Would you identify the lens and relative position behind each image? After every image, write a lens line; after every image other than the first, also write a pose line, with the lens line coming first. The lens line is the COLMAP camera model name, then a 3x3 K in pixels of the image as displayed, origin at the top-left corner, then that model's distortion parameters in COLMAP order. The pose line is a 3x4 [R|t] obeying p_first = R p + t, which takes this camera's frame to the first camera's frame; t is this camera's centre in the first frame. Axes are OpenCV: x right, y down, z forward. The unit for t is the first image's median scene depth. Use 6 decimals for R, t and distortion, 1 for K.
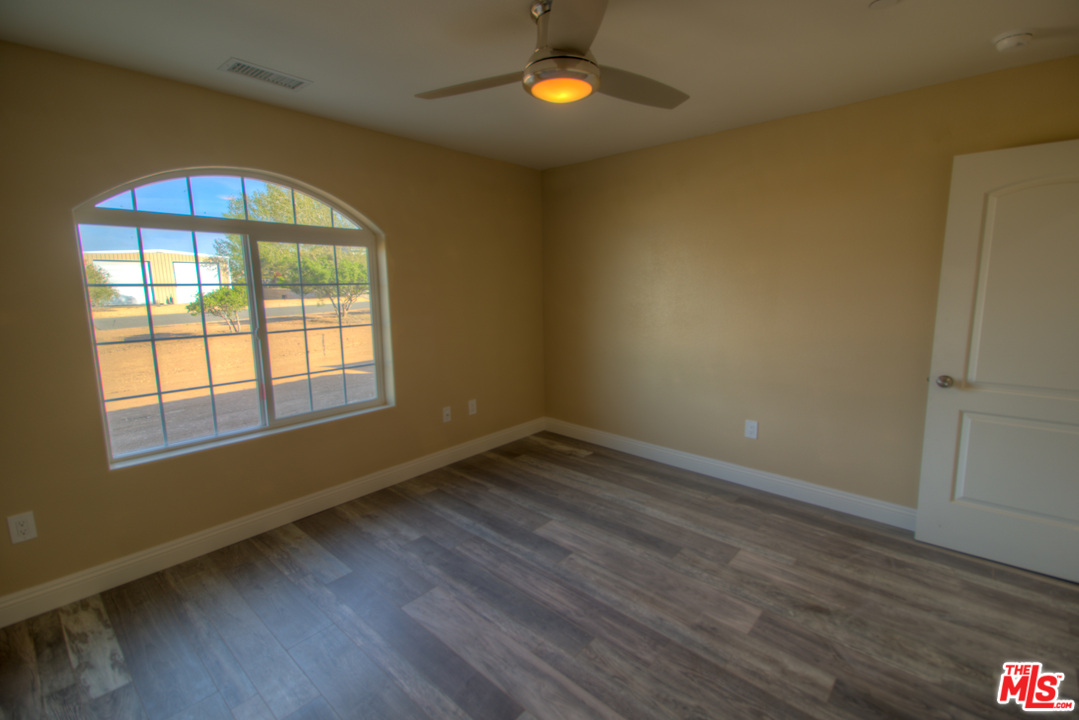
lens RADIAL K [[479.4, 0, 545.0], [0, 479.4, 352.2], [0, 0, 1]] dist [0.076533, -0.035038]
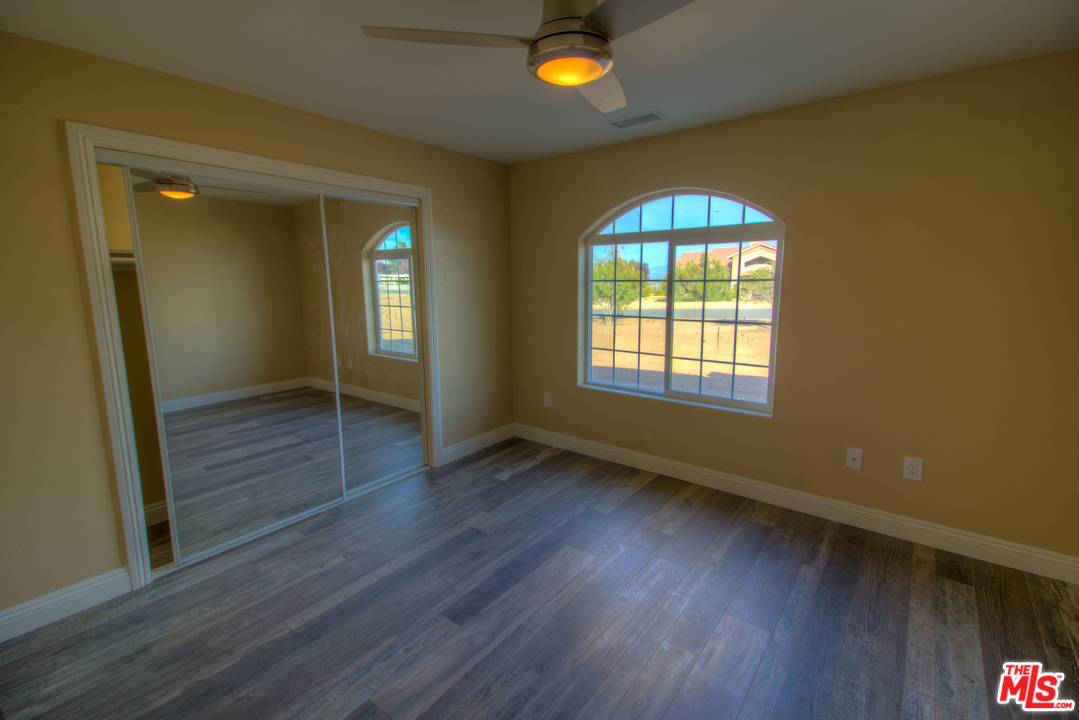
lens RADIAL K [[479.4, 0, 545.0], [0, 479.4, 352.2], [0, 0, 1]] dist [0.076533, -0.035038]
pose [[0.059988, 0.160472, -0.985216, 0.665018], [-0.140727, 0.978495, 0.150809, -0.103735], [0.988229, 0.129599, 0.081280, 0.629135]]
